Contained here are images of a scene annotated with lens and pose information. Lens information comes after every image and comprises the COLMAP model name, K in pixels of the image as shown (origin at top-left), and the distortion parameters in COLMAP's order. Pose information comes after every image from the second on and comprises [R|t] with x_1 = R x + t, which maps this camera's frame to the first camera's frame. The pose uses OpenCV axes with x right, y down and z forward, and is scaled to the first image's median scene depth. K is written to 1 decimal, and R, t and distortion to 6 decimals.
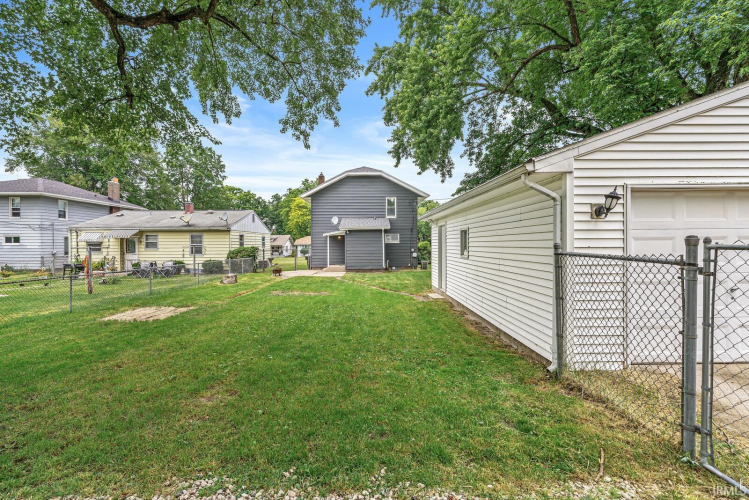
lens RADIAL K [[323.9, 0, 379.9], [0, 323.9, 247.4], [0, 0, 1]] dist [0.014658, 0.000179]
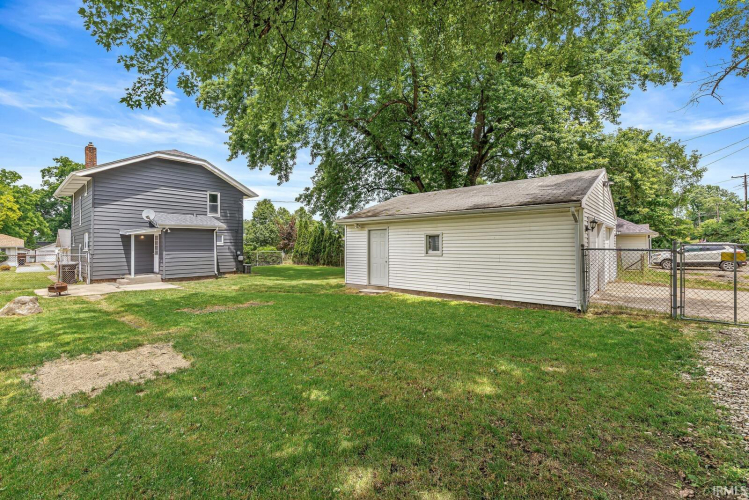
lens RADIAL K [[323.9, 0, 356.3], [0, 323.9, 246.8], [0, 0, 1]] dist [0.014658, 0.000179]
pose [[0.664459, -0.006004, 0.747301, -0.398091], [0.013473, 0.999901, -0.003946, -0.001159], [-0.747203, 0.012690, 0.664474, 0.149343]]
